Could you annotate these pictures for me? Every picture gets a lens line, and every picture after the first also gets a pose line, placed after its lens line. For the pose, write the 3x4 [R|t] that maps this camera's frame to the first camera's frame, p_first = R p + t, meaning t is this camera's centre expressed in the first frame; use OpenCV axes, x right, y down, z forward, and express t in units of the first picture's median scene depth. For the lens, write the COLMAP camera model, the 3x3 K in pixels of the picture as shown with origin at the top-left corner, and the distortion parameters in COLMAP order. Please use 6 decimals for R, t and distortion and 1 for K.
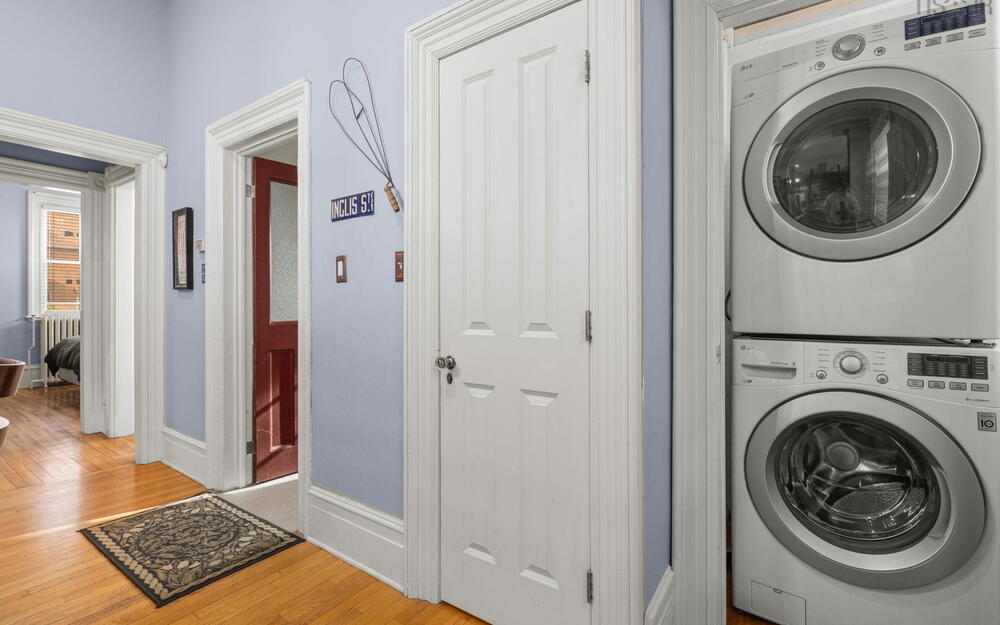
lens RADIAL K [[450.3, 0, 501.1], [0, 450.3, 307.6], [0, 0, 1]] dist [-0.002001, -0.000246]
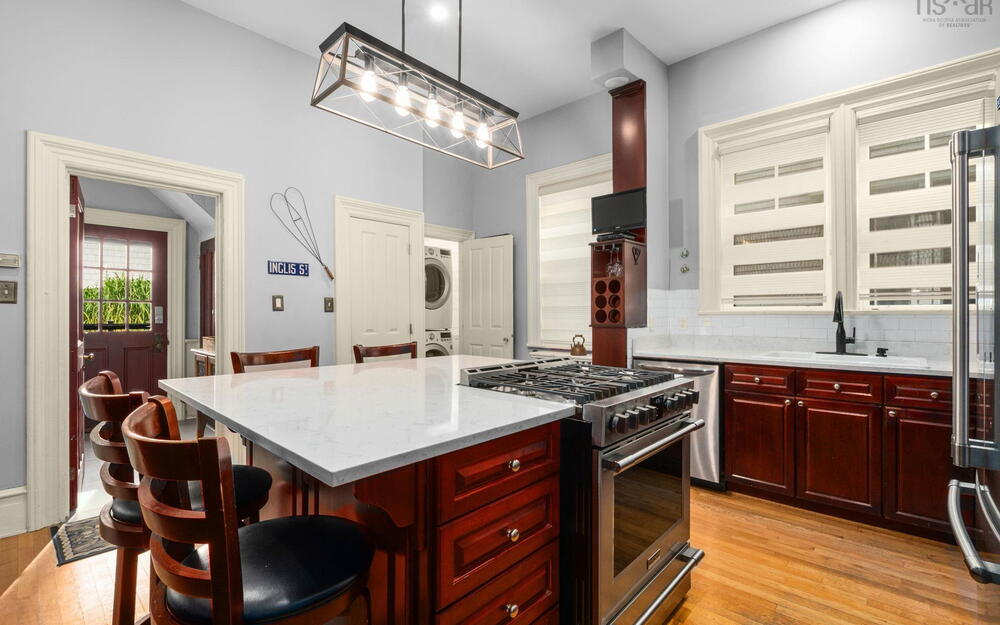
lens RADIAL K [[450.3, 0, 501.6], [0, 450.3, 312.4], [0, 0, 1]] dist [-0.002001, -0.000246]
pose [[0.150577, 0.000920, 0.988598, -2.088331], [0.002182, 0.999997, -0.001263, -0.050880], [-0.988596, 0.002348, 0.150574, -0.100767]]
